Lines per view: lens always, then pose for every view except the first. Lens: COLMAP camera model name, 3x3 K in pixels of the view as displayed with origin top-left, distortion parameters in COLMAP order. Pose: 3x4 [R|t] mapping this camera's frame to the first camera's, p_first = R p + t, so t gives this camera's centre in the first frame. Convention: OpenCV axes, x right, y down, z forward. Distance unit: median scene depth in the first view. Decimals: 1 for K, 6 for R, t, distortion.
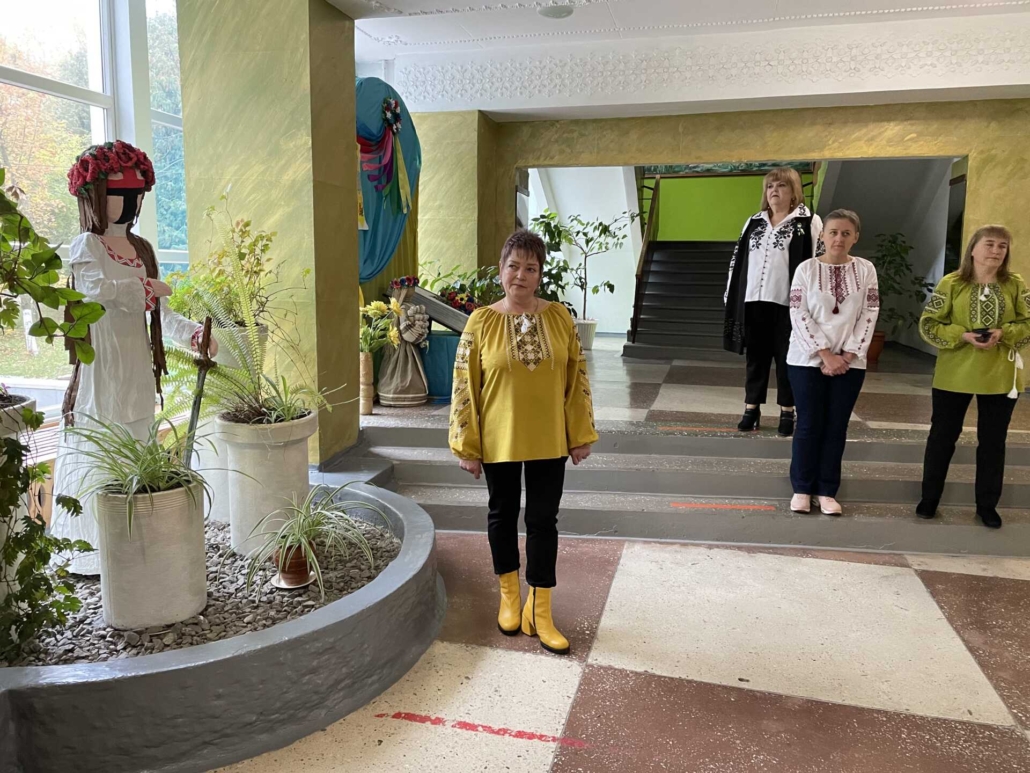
lens RADIAL K [[774.1, 0, 518.8], [0, 774.1, 371.5], [0, 0, 1]] dist [0.091377, -0.108094]
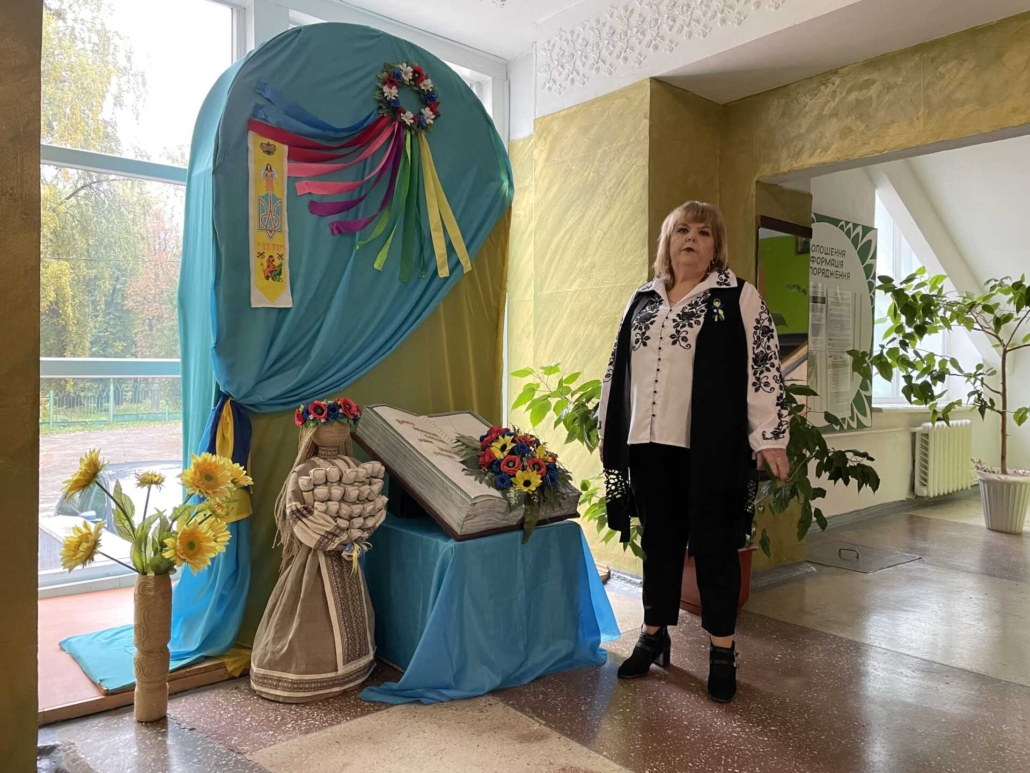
lens RADIAL K [[774.1, 0, 518.8], [0, 774.1, 371.5], [0, 0, 1]] dist [0.091377, -0.108094]
pose [[0.821645, -0.007635, -0.569949, 0.169339], [-0.067727, 0.991519, -0.110918, -0.076453], [0.565962, 0.129736, 0.814160, 0.544520]]
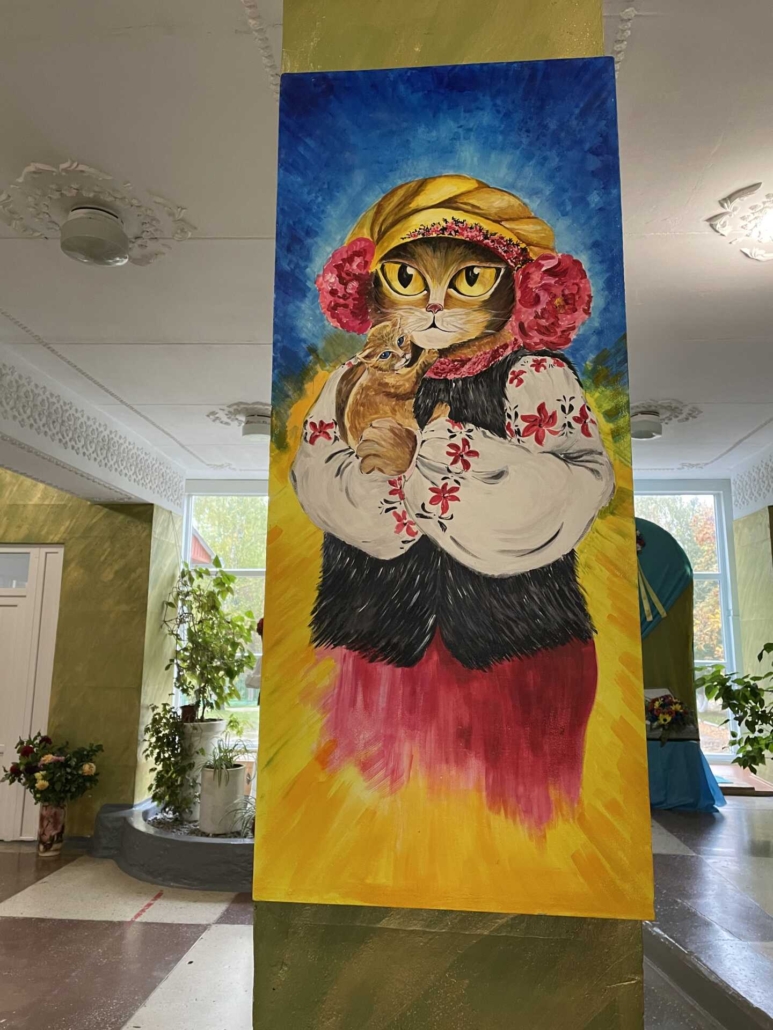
lens RADIAL K [[774.1, 0, 386.5], [0, 774.1, 515.0], [0, 0, 1]] dist [0.091377, -0.108094]
pose [[0.169902, -0.175812, -0.969651, 0.781810], [-0.128027, 0.971680, -0.198613, -0.073220], [0.977109, 0.157886, 0.142582, 0.407536]]
